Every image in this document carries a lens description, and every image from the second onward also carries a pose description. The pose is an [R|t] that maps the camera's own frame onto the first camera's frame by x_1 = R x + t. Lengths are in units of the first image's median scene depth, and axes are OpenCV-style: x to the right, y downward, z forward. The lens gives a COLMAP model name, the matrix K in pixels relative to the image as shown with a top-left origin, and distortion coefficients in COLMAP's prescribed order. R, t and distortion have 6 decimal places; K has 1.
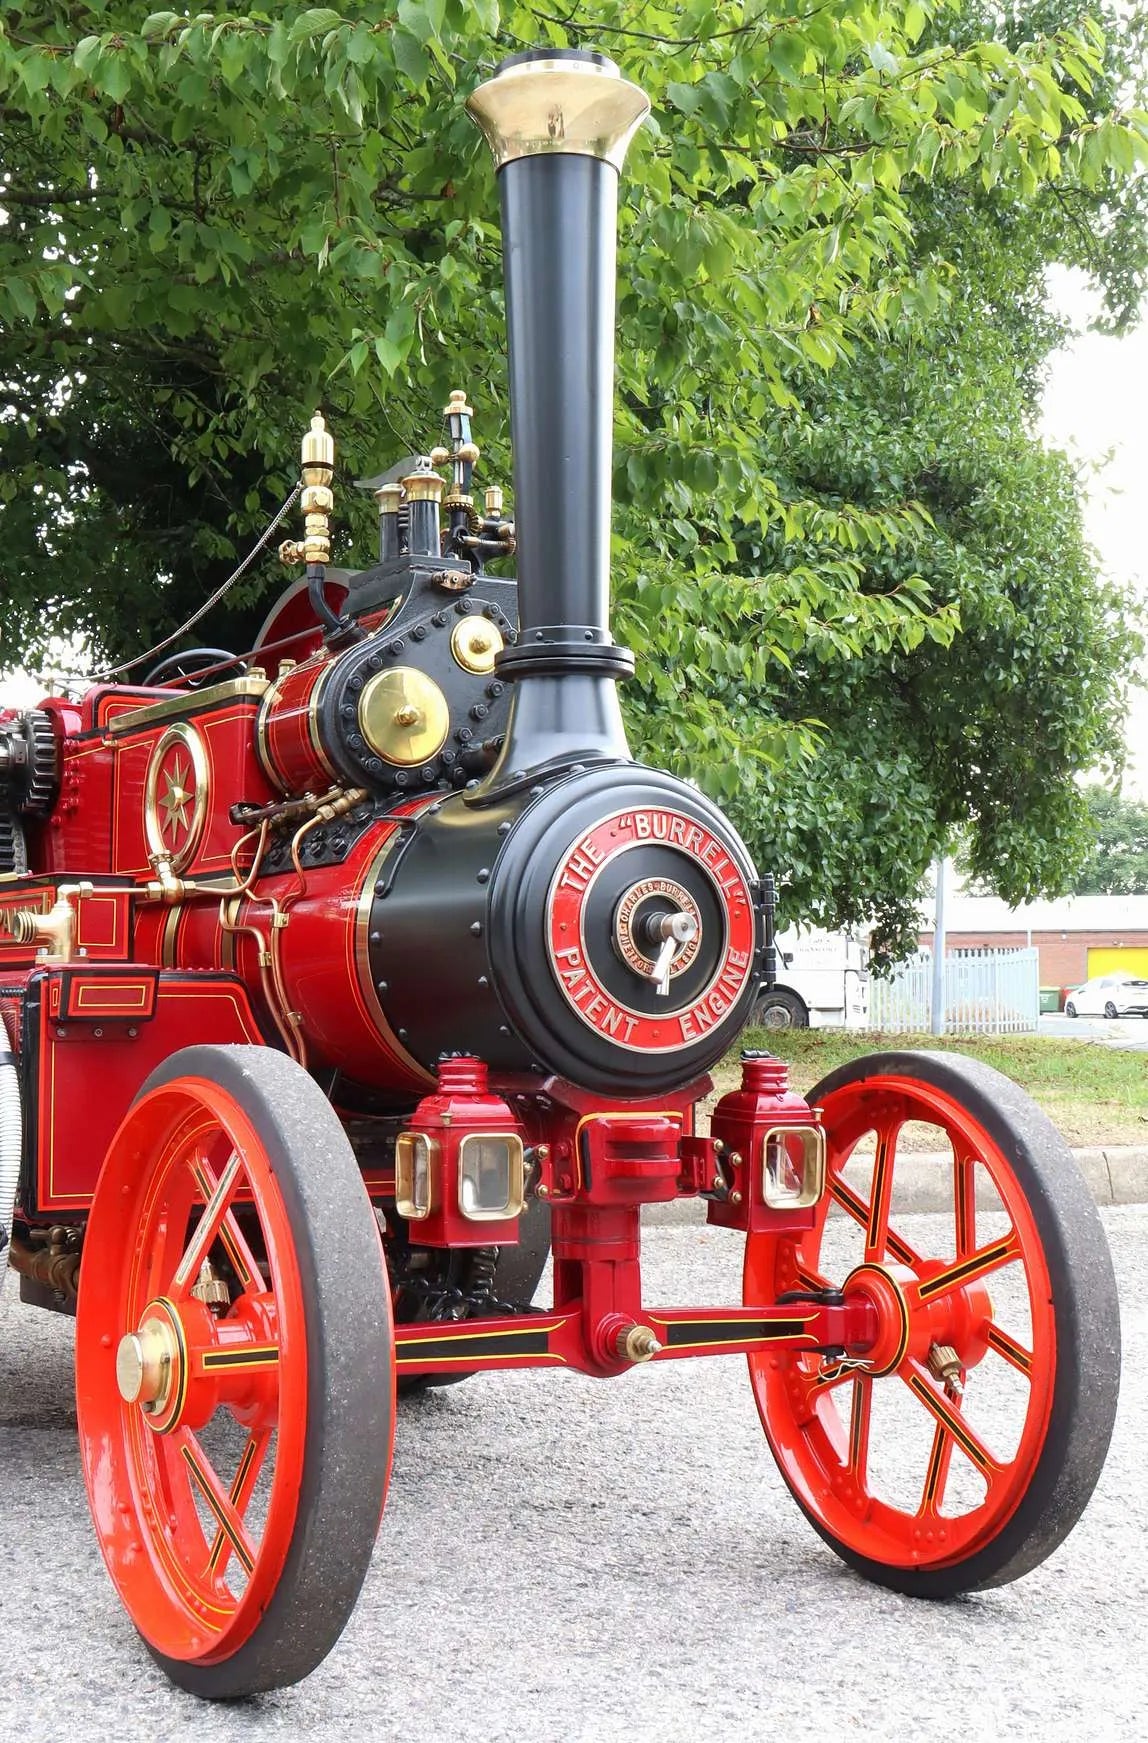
lens RADIAL K [[2077.8, 0, 565.8], [0, 2077.8, 893.9], [0, 0, 1]] dist [-0.030096, 0.027222]
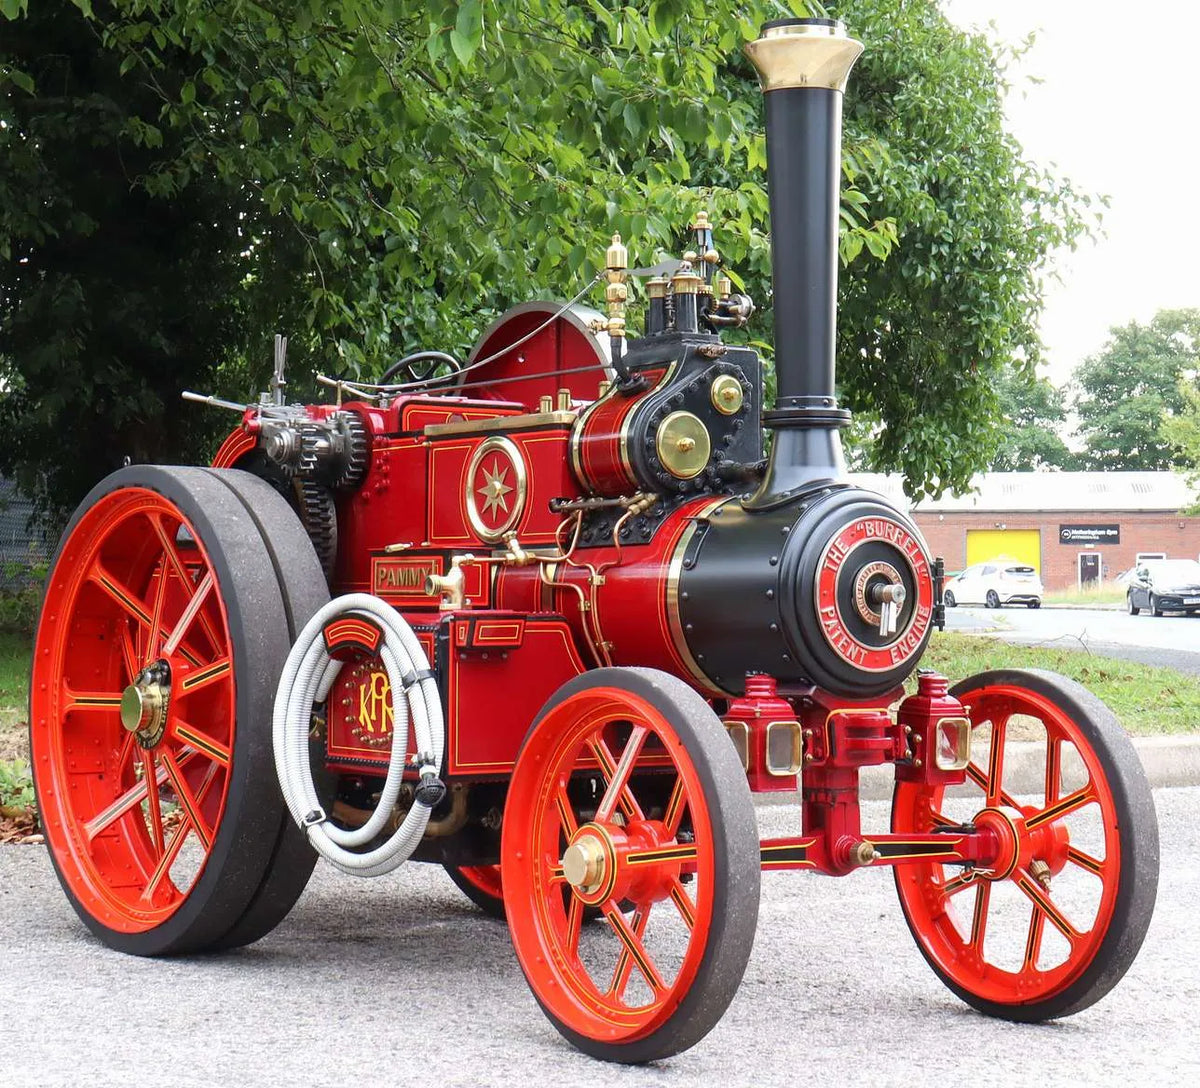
lens RADIAL K [[2250.4, 0, 600.0], [0, 2250.4, 544.0], [0, 0, 1]] dist [0.033374, -0.013616]
pose [[0.996817, 0.005351, 0.079545, -0.278154], [-0.007738, 0.999528, 0.029725, -0.064510], [-0.079349, -0.030246, 0.996388, -0.637819]]
